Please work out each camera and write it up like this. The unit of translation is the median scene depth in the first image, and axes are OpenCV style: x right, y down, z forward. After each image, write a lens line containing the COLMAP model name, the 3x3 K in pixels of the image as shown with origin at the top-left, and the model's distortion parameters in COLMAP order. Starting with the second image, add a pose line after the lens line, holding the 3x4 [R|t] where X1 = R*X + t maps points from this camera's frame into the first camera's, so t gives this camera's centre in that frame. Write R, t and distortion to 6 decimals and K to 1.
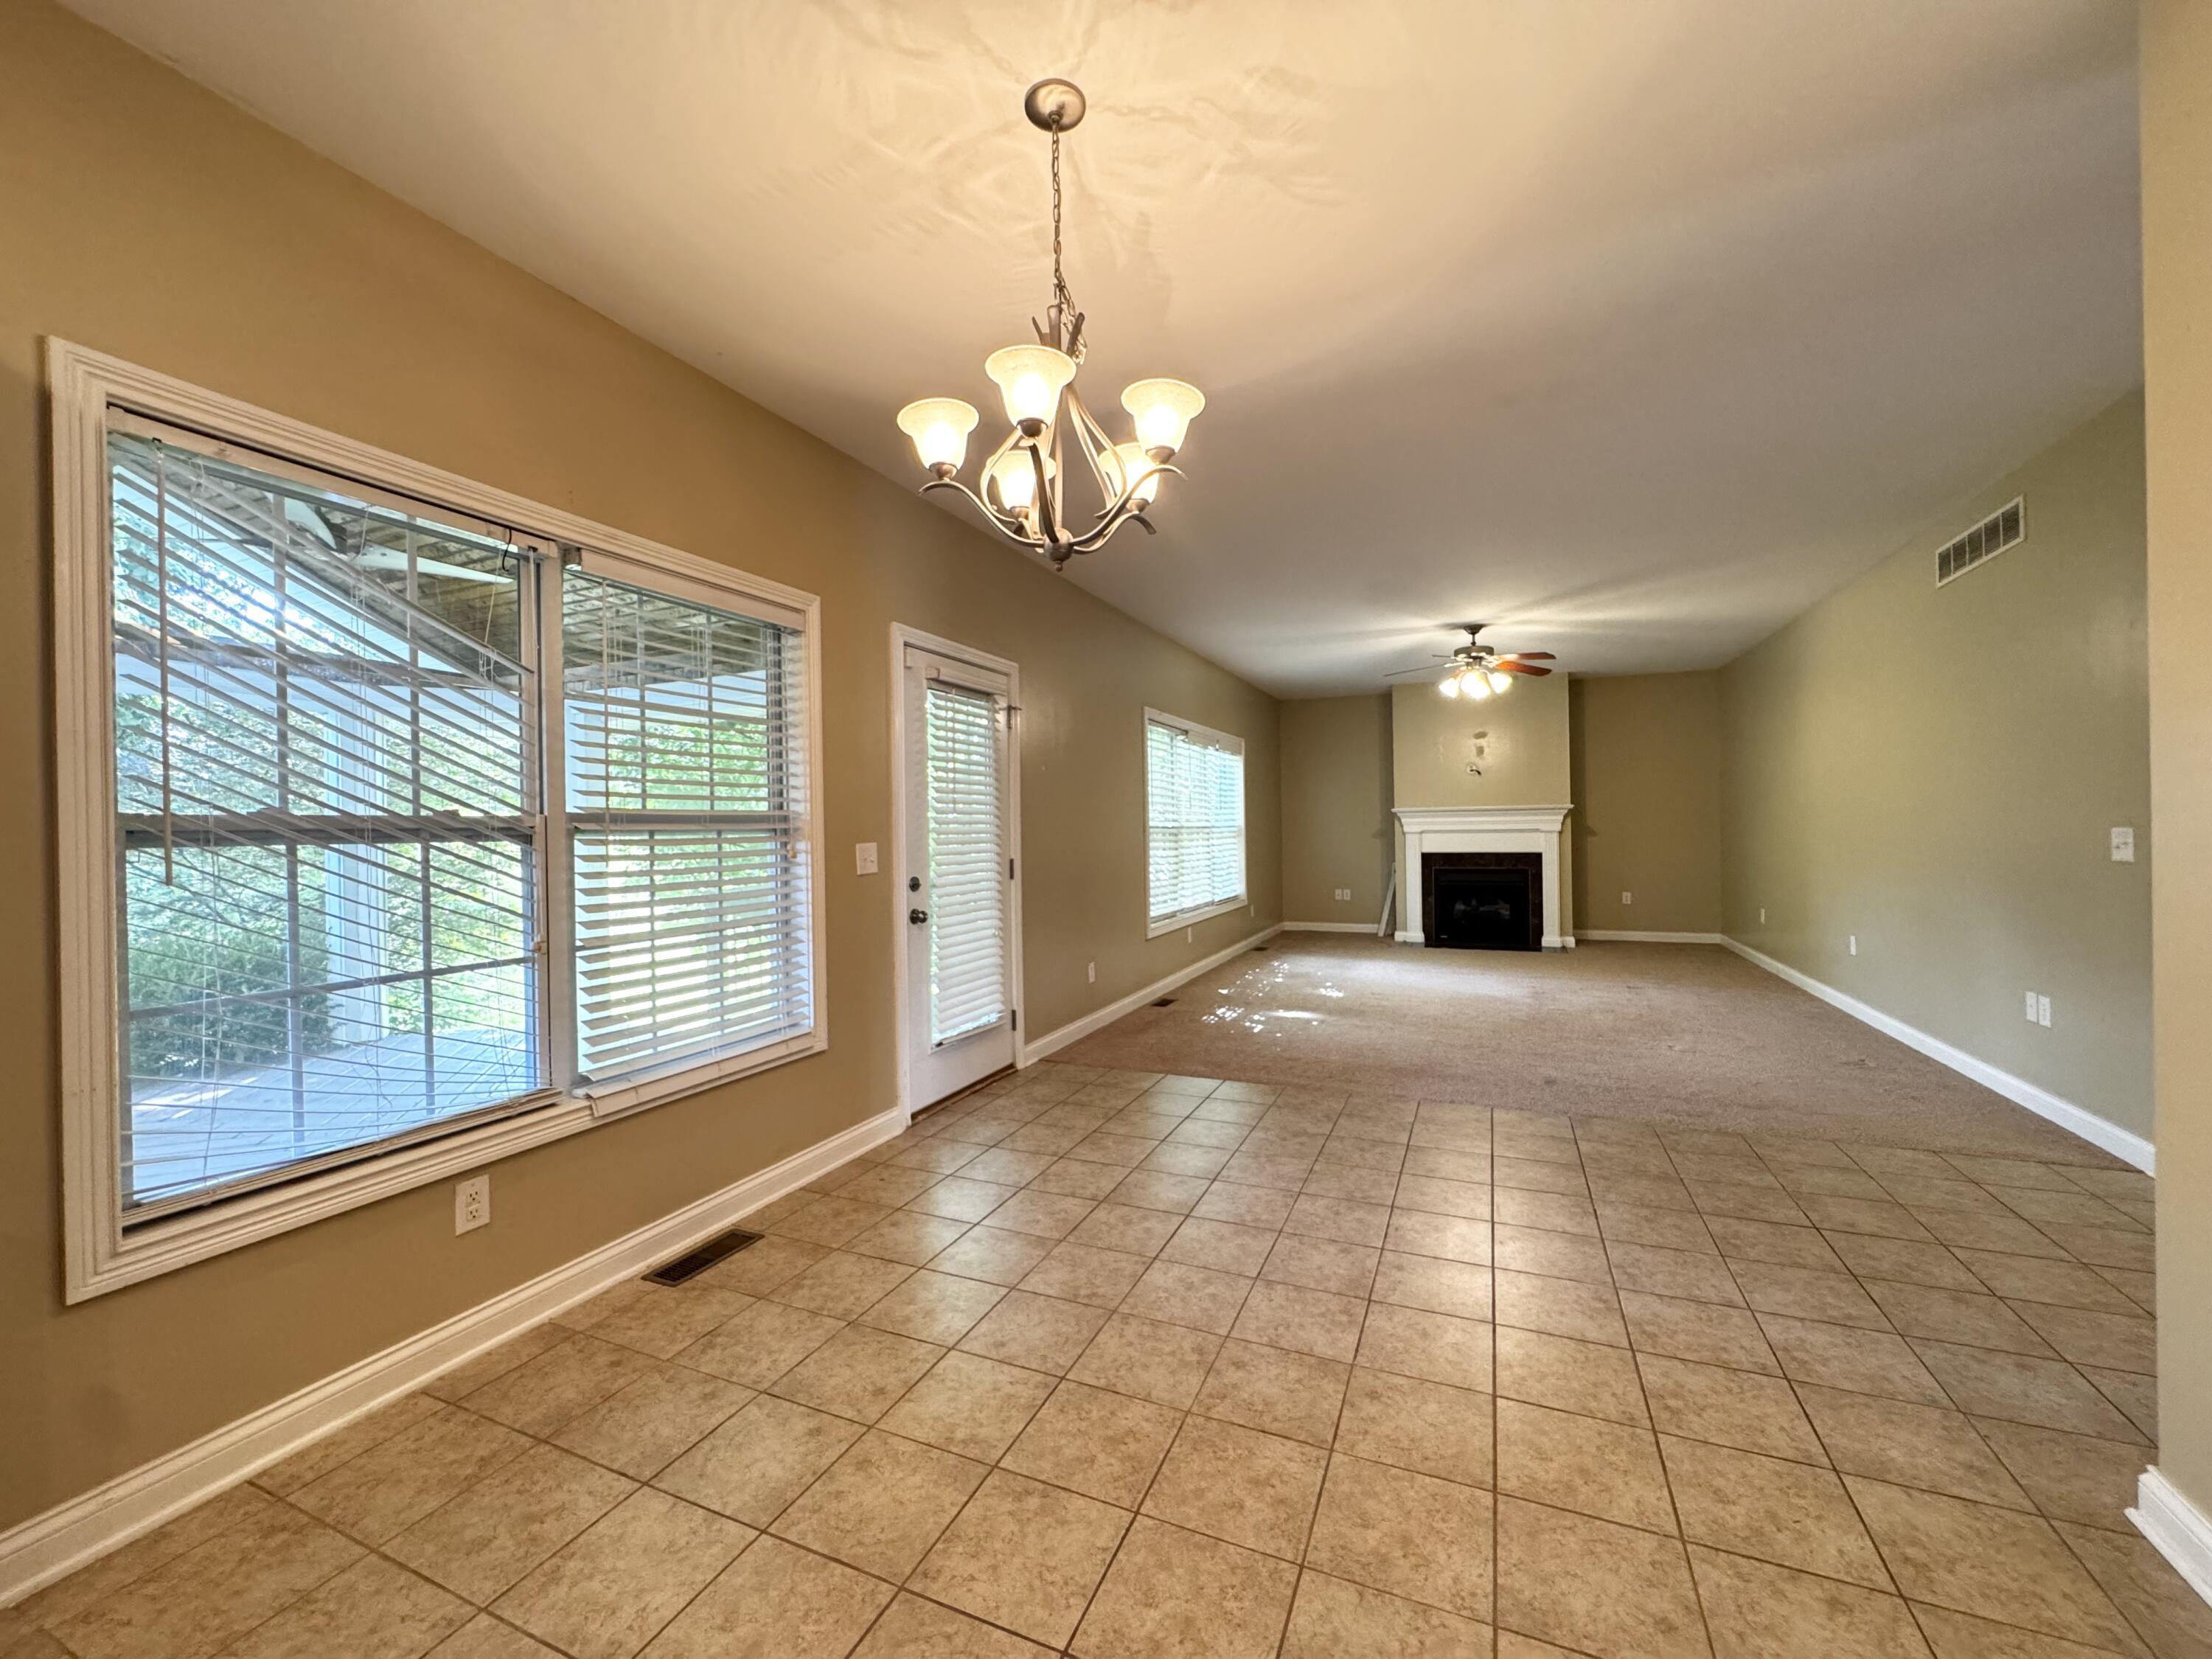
lens RADIAL K [[883.1, 0, 1107.5], [0, 883.1, 828.8], [0, 0, 1]] dist [-0.004015, 0.000219]
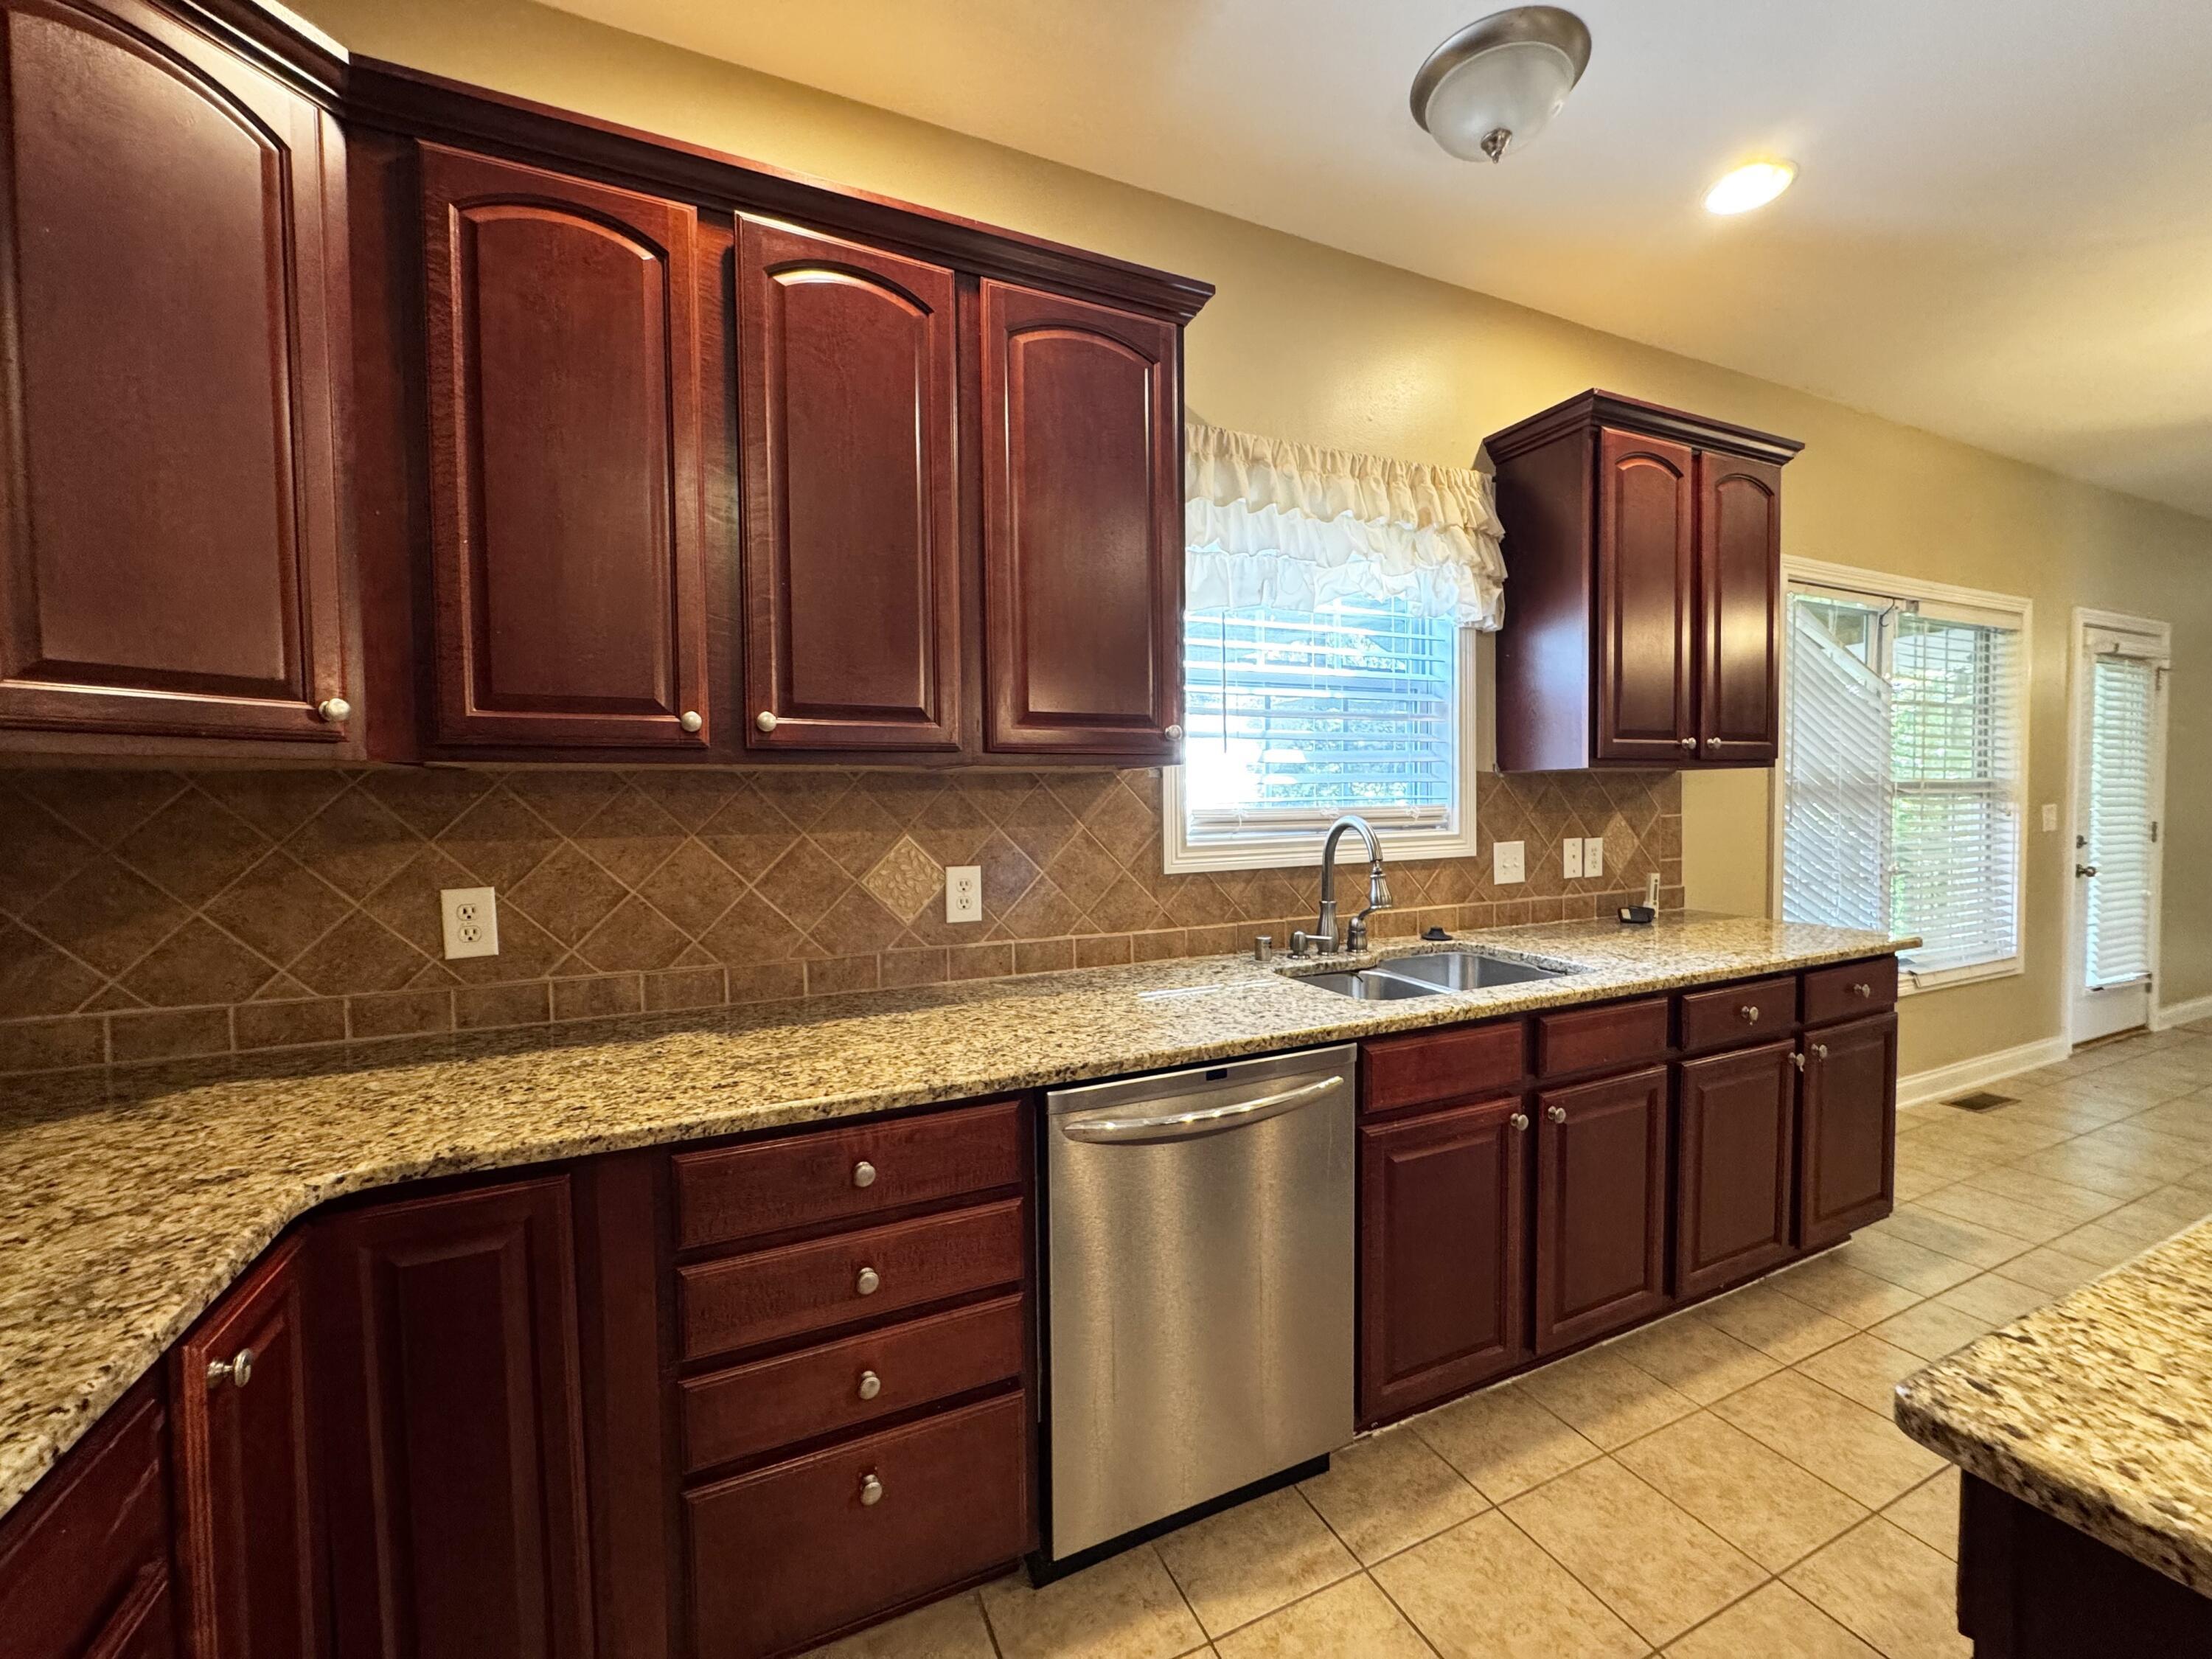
lens RADIAL K [[883.1, 0, 1107.5], [0, 883.1, 828.8], [0, 0, 1]] dist [-0.004015, 0.000219]
pose [[0.742070, 0.029844, -0.669658, -0.374326], [0.000773, 0.998970, 0.045377, -0.004623], [0.670322, -0.034190, 0.741282, -0.618188]]
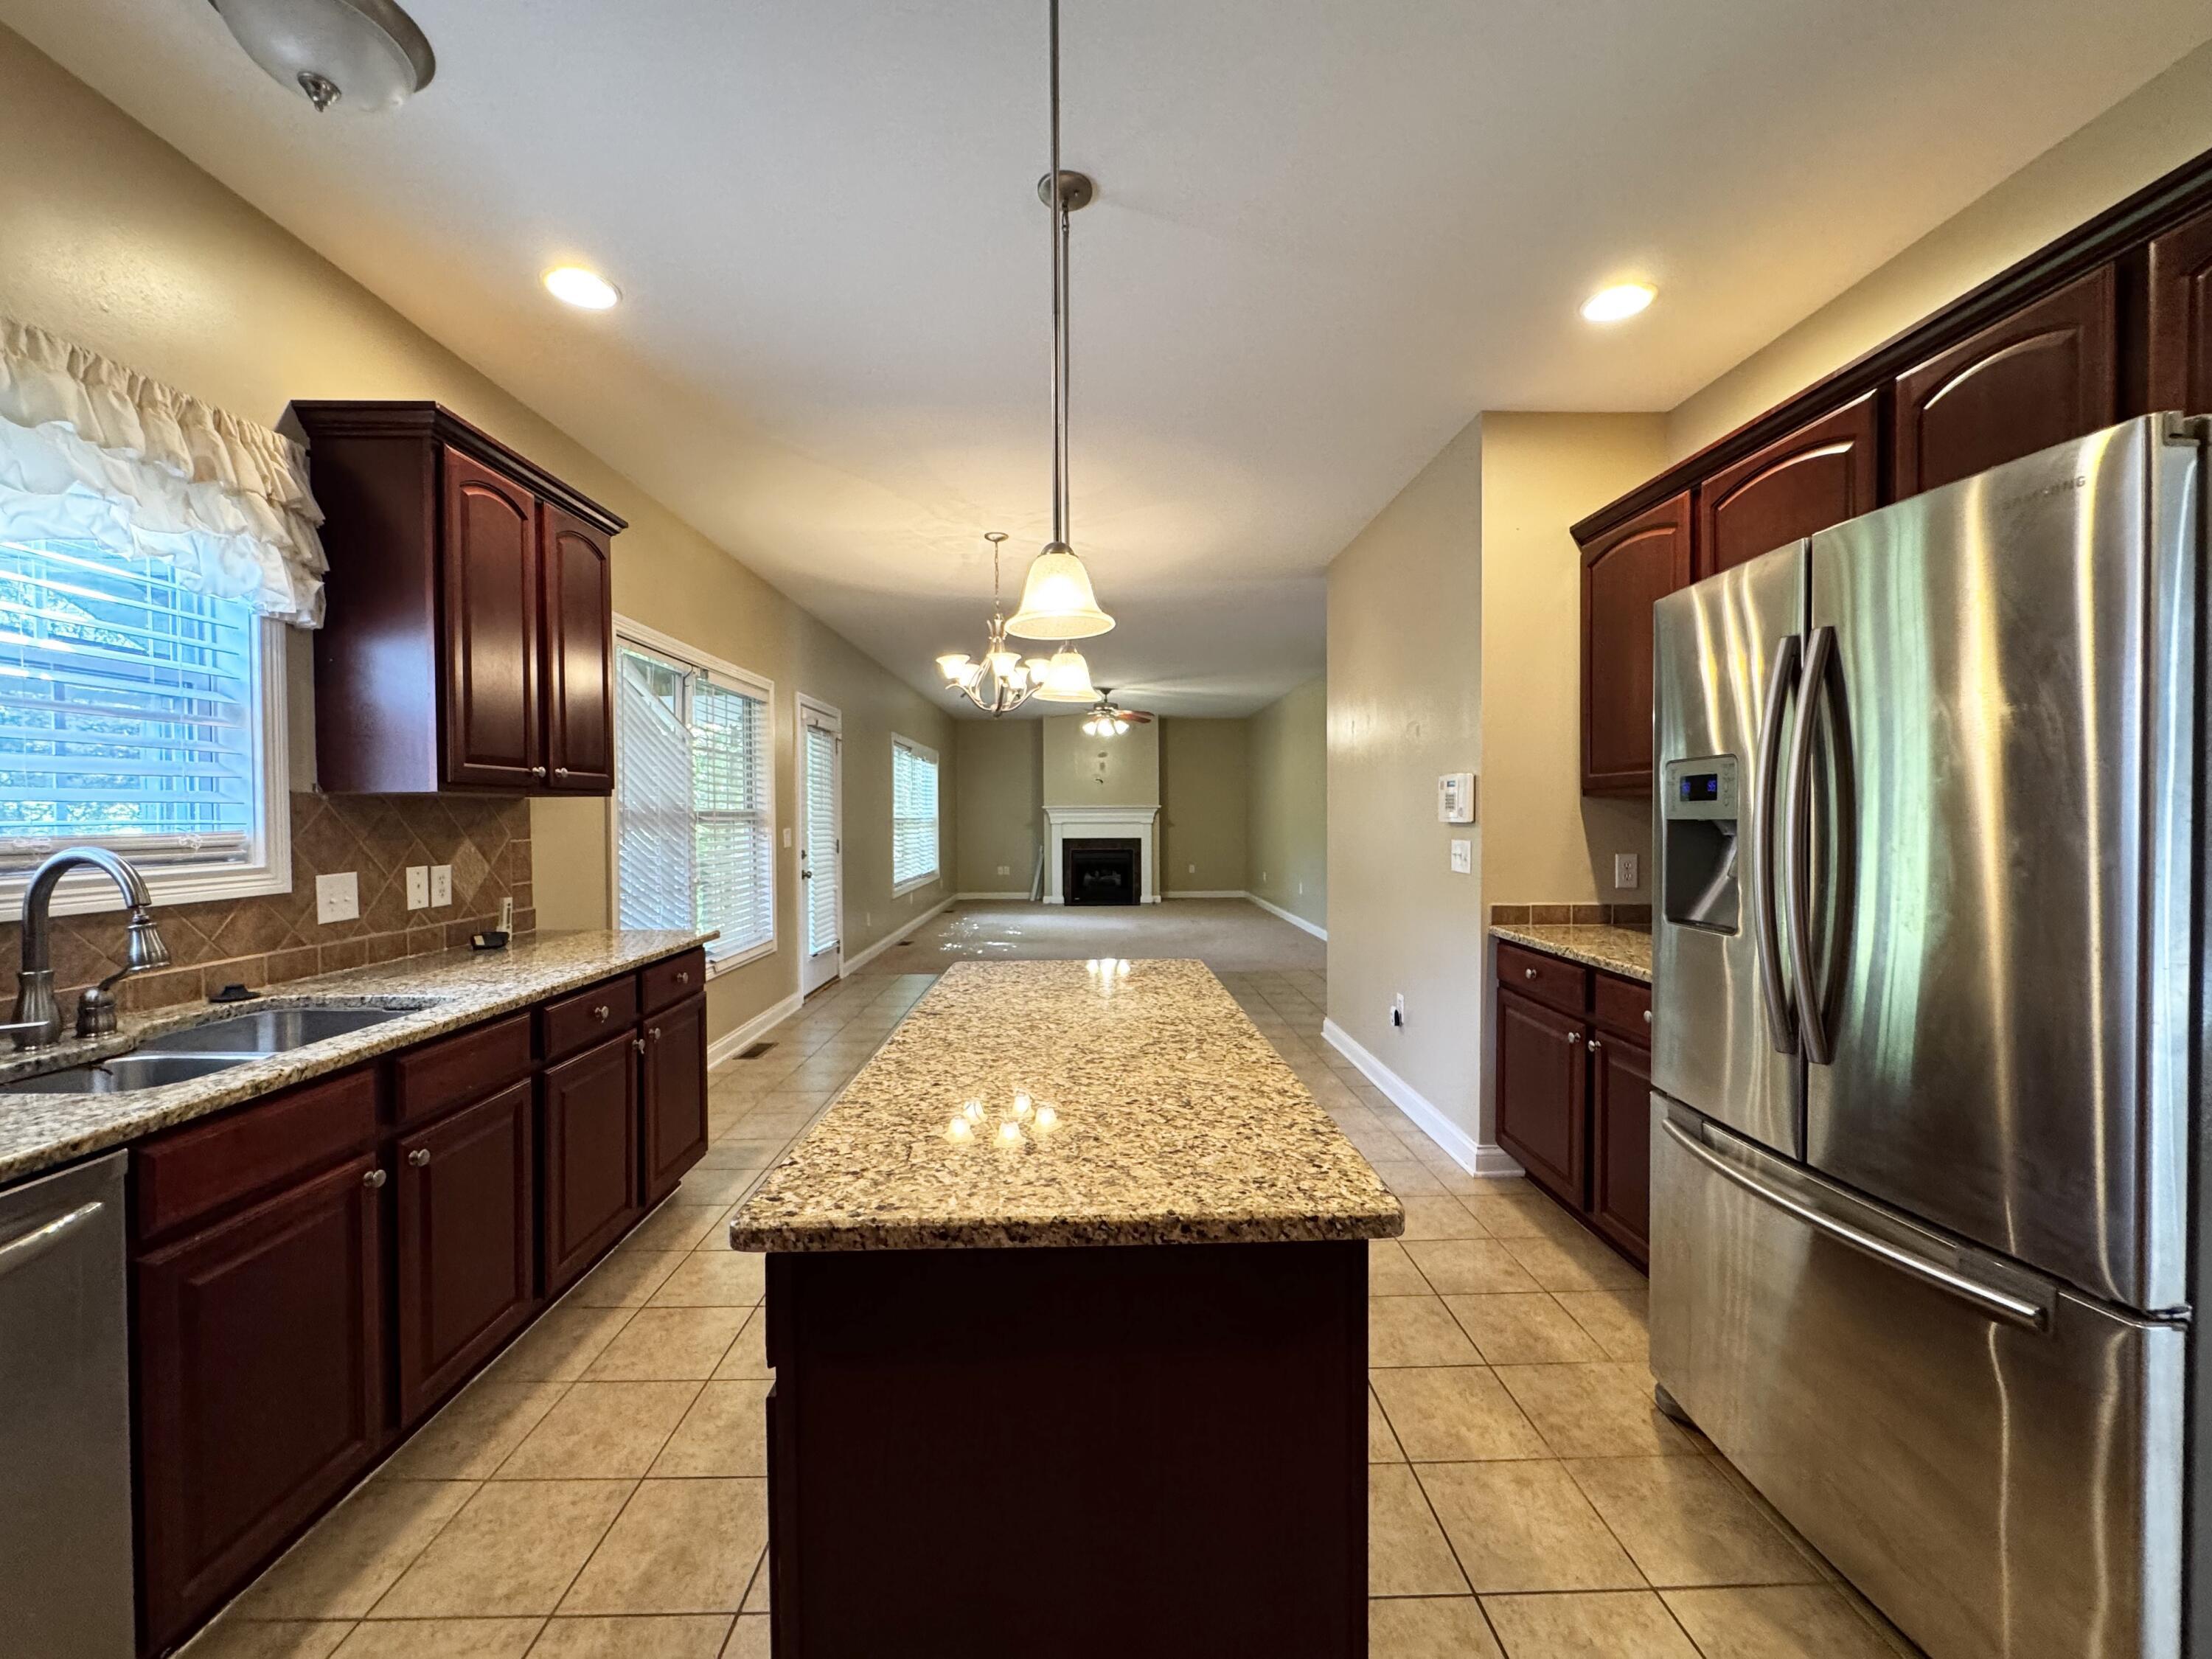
lens RADIAL K [[883.1, 0, 1107.5], [0, 883.1, 828.8], [0, 0, 1]] dist [-0.004015, 0.000219]
pose [[0.906940, 0.003875, 0.421241, -0.379754], [-0.008734, 0.999916, 0.009608, -0.003700], [-0.421168, -0.012393, 0.906898, -0.657806]]
